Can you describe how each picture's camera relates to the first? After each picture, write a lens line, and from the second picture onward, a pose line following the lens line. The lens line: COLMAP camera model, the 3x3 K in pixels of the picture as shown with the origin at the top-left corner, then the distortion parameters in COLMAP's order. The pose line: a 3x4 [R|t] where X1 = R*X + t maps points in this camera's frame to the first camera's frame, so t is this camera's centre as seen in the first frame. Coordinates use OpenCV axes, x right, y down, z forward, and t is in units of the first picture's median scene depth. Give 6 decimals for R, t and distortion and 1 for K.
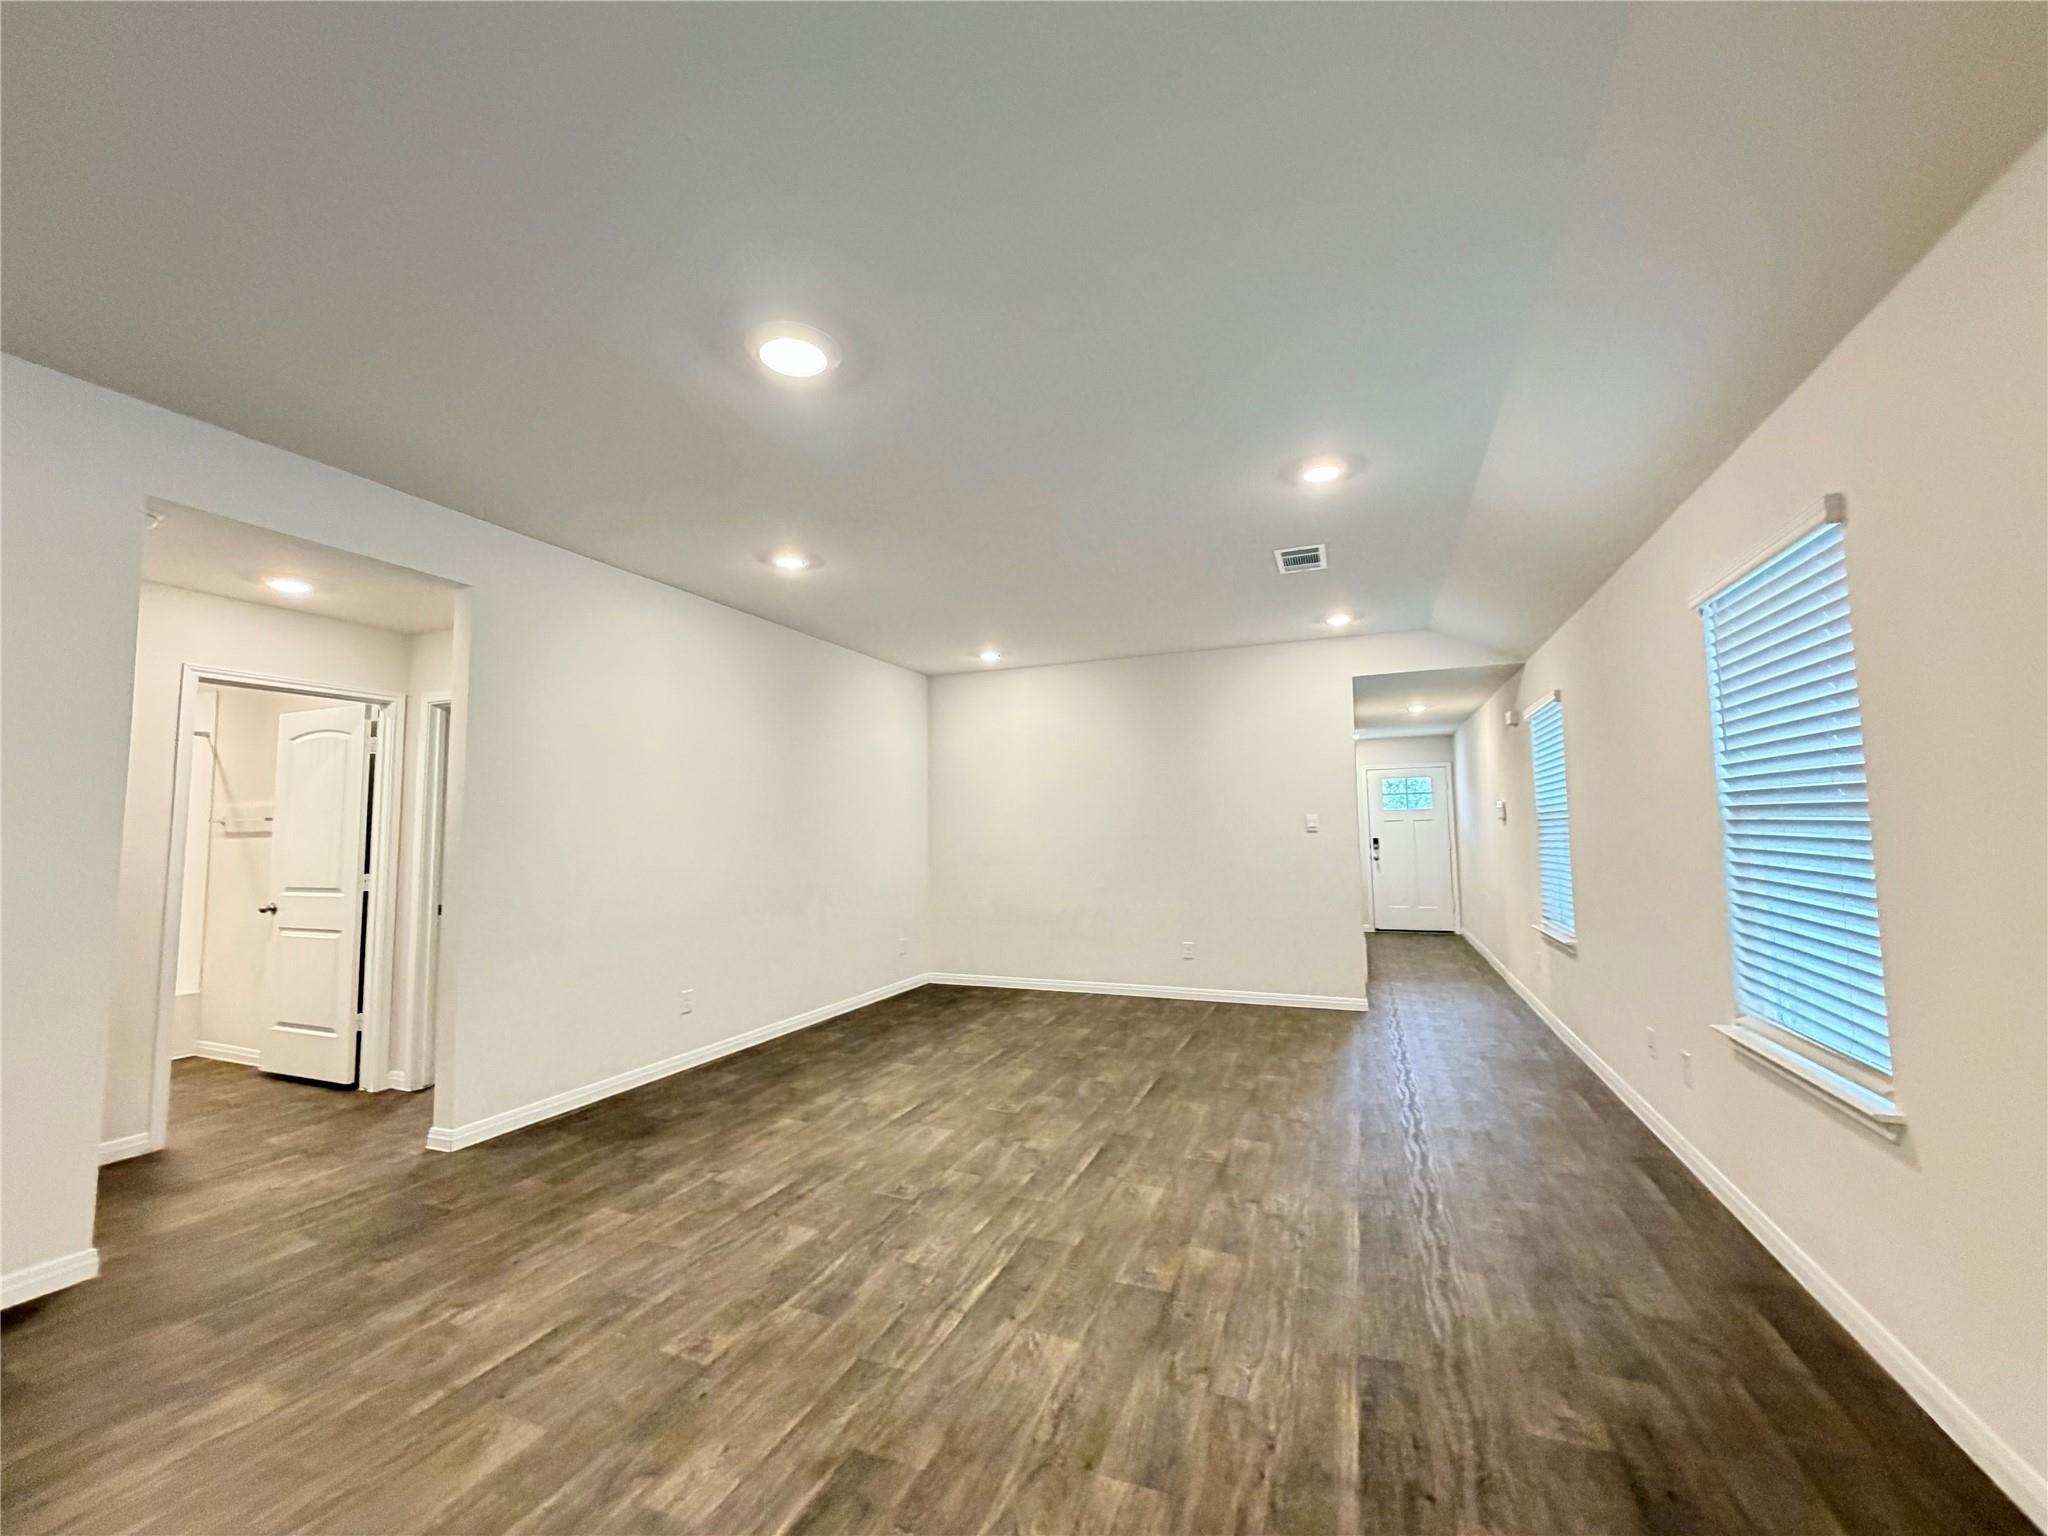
lens RADIAL K [[824.8, 0, 1025.3], [0, 824.8, 767.5], [0, 0, 1]] dist [0.000579, 0.000100]
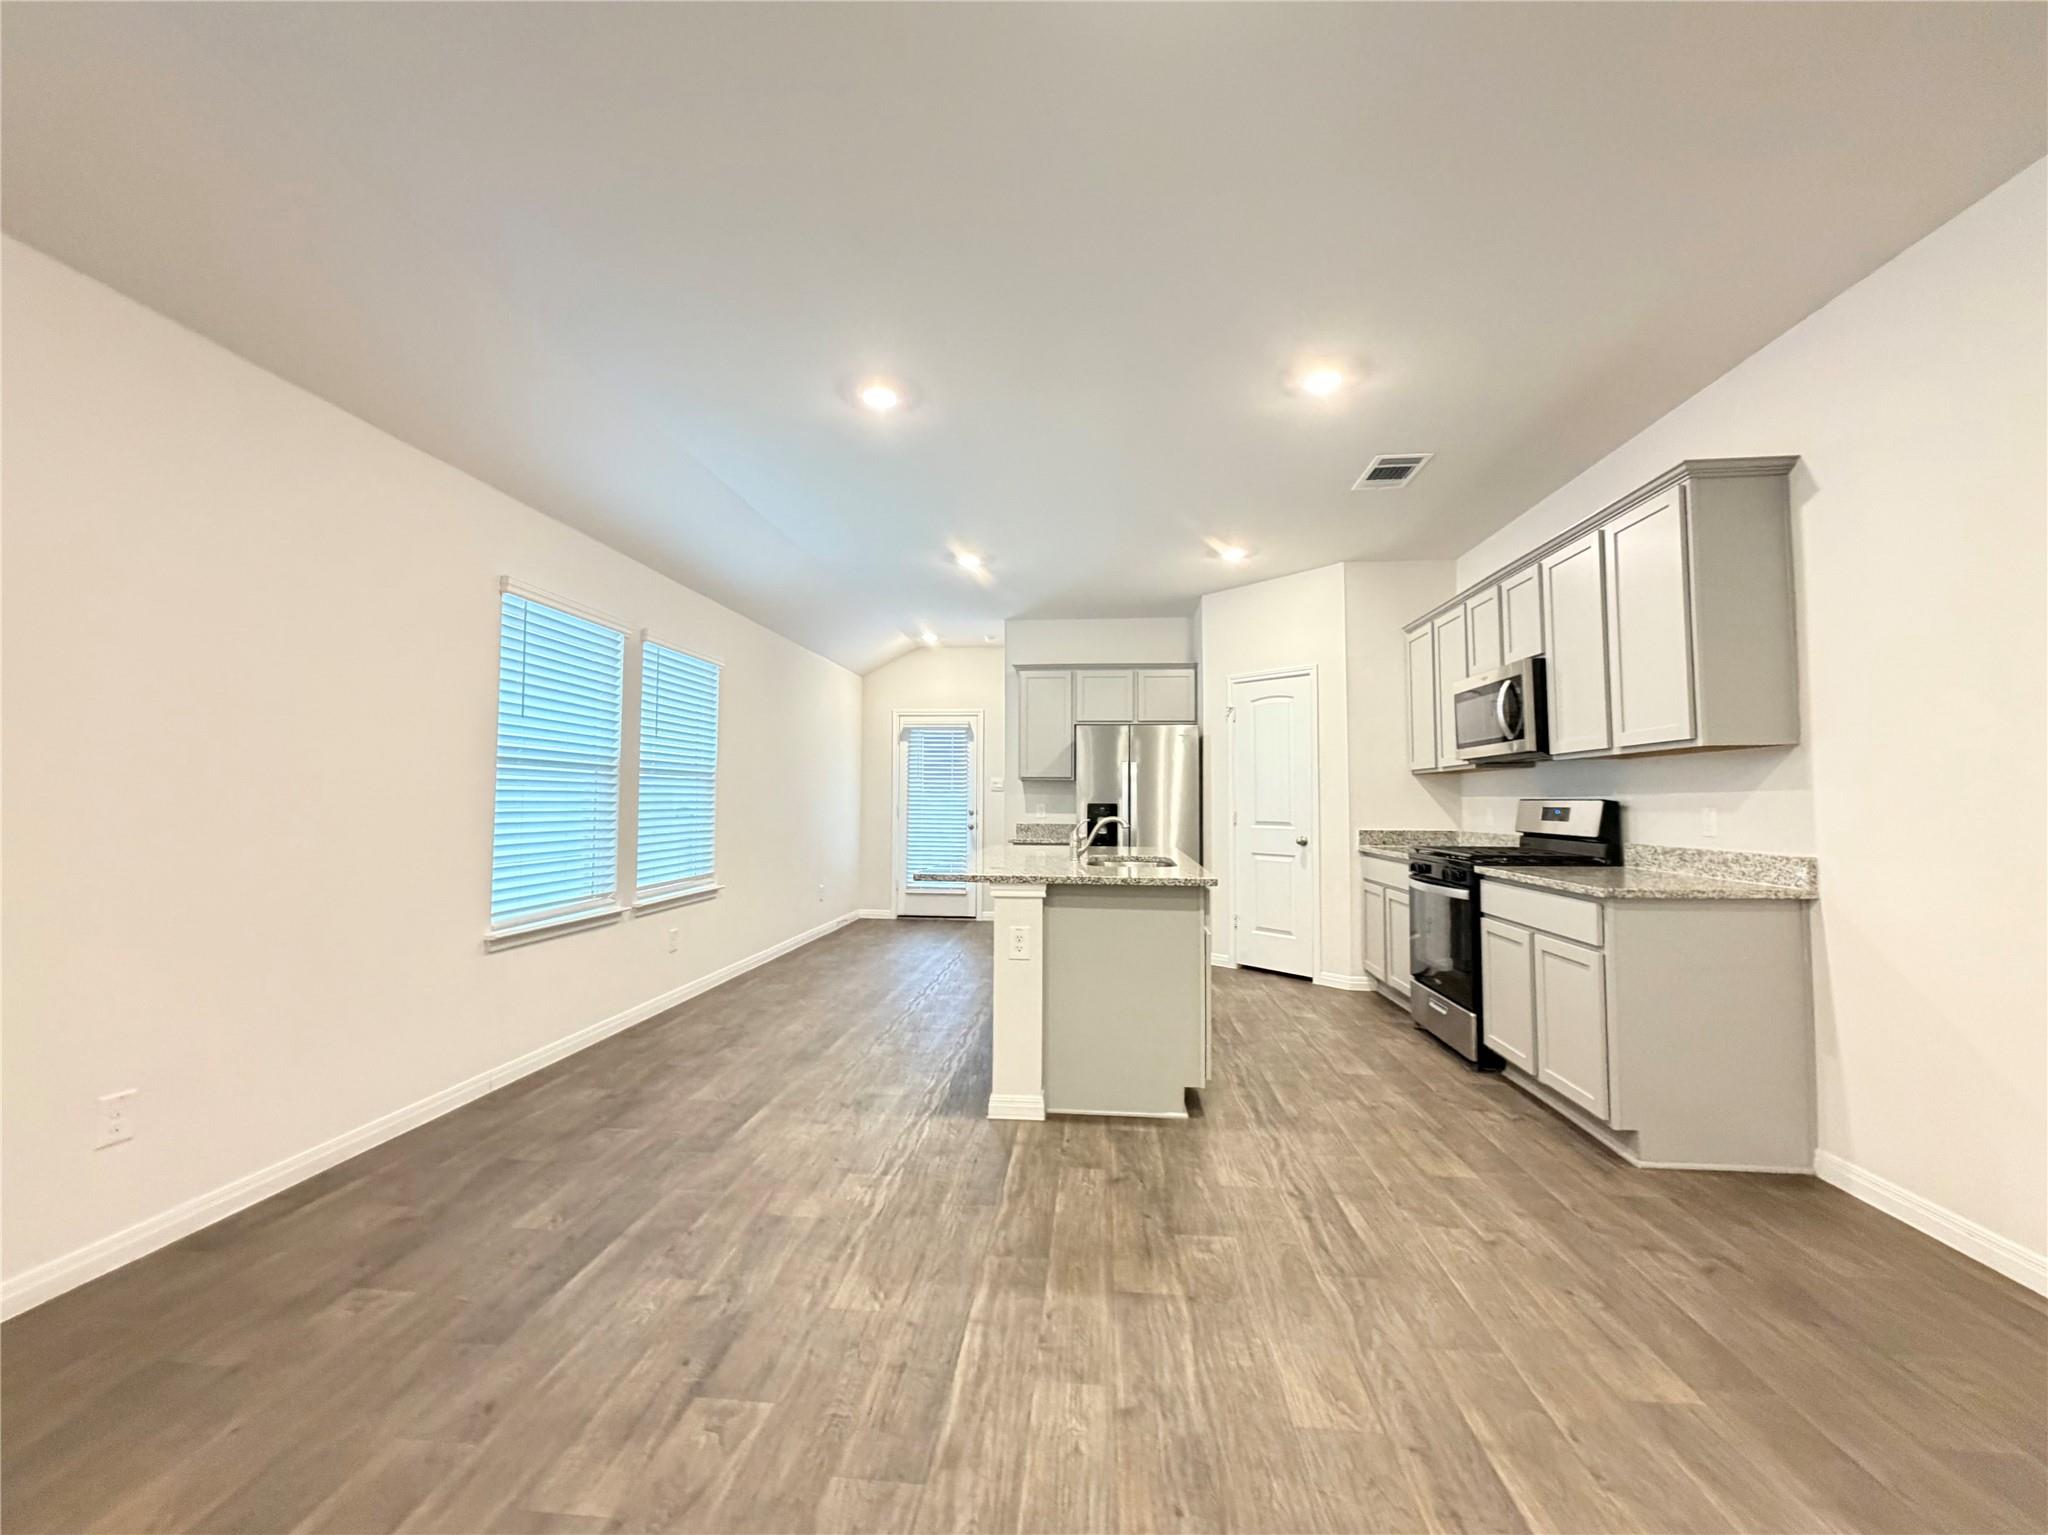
lens RADIAL K [[834.5, 0, 1025.0], [0, 834.5, 768.3], [0, 0, 1]] dist [-0.000770, -0.000234]
pose [[-0.957484, -0.004477, -0.288451, -0.030681], [0.030122, 0.992862, -0.115399, 0.113537], [0.286909, -0.119181, -0.950515, 0.950263]]
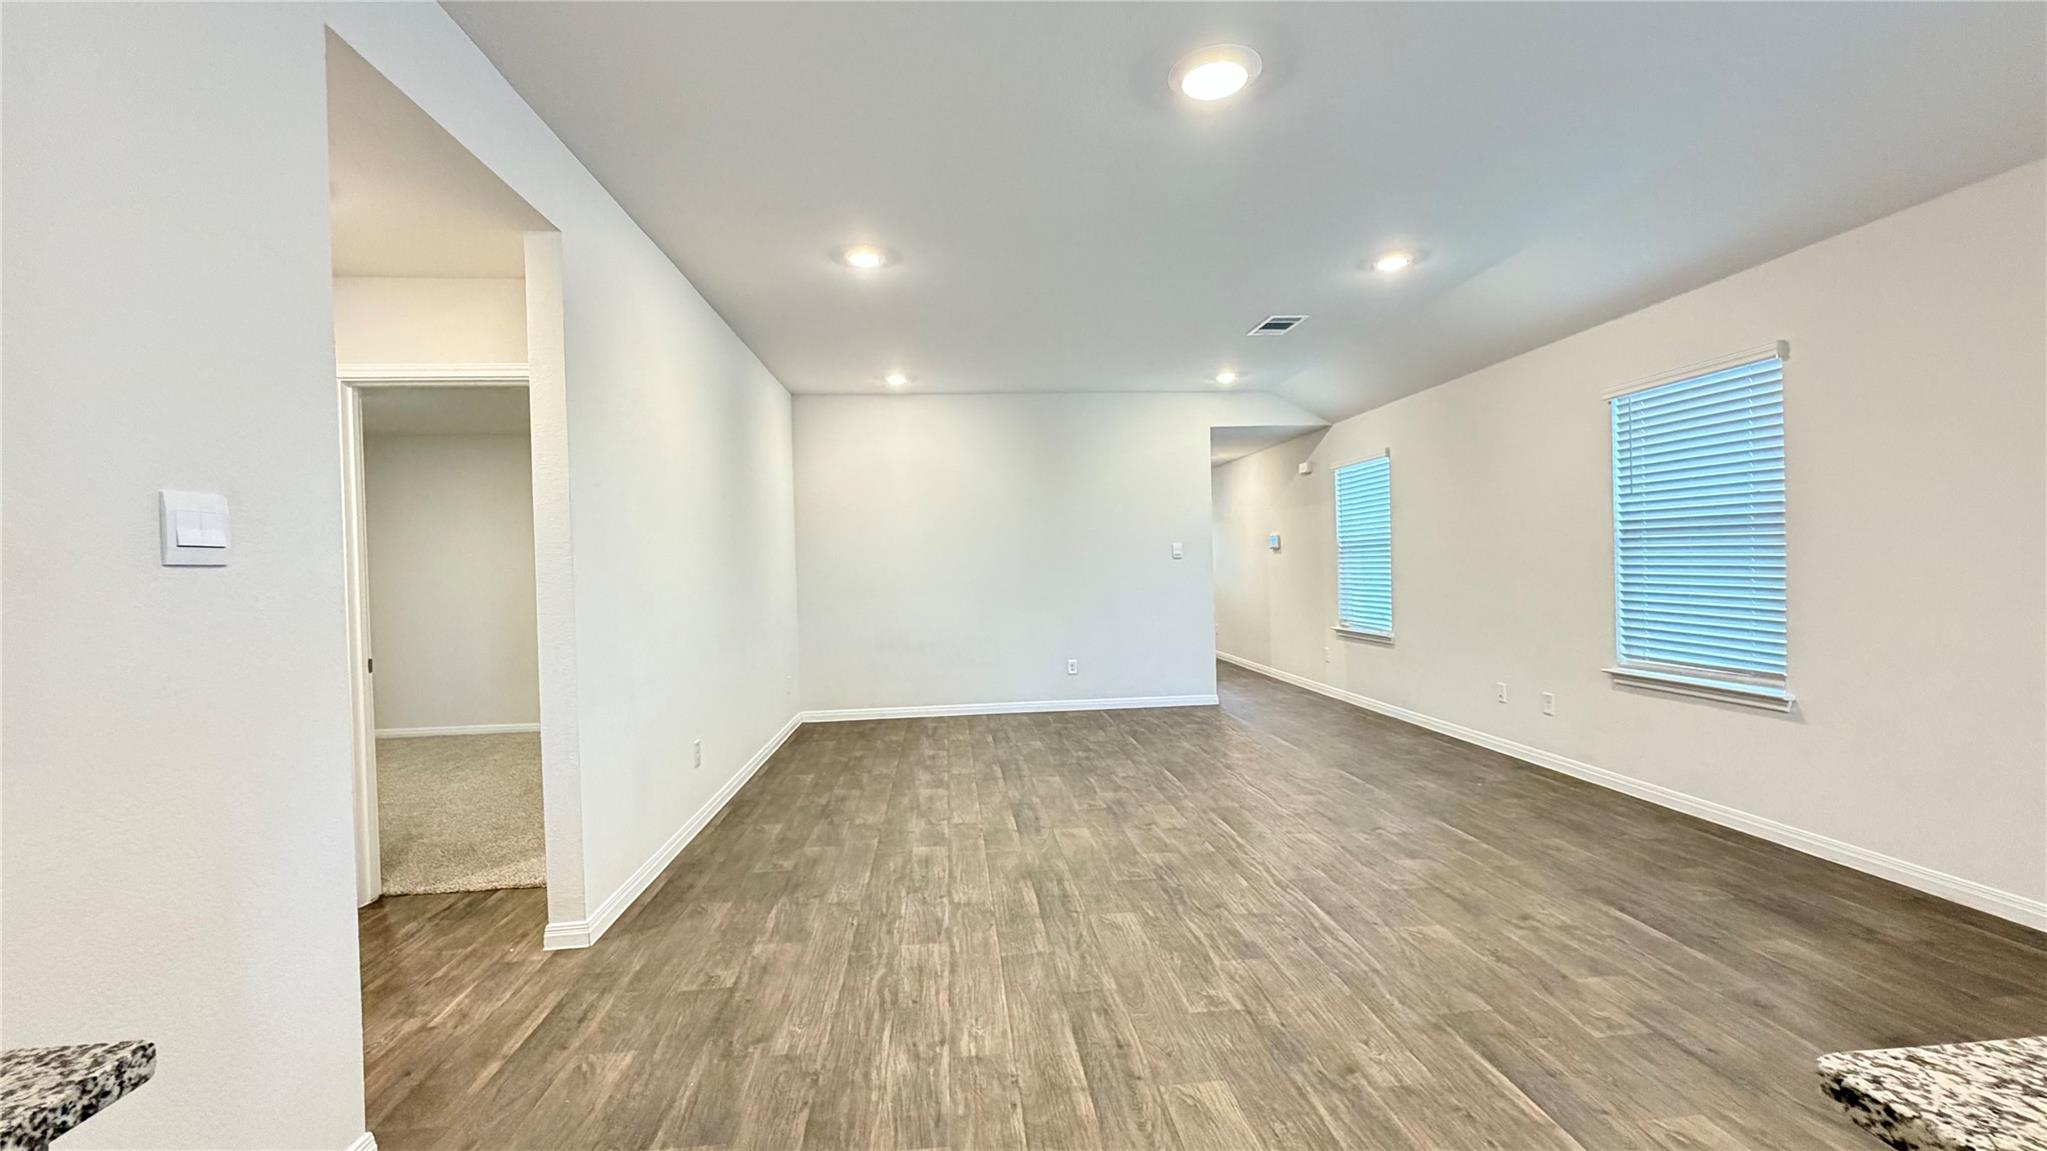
lens RADIAL K [[829.9, 0, 1029.2], [0, 829.9, 573.6], [0, 0, 1]] dist [-0.001093, 0.000057]
pose [[0.884376, -0.015297, 0.466525, -0.683534], [-0.021646, 0.997044, 0.073725, 0.030404], [-0.466273, -0.075299, 0.881430, 0.105084]]
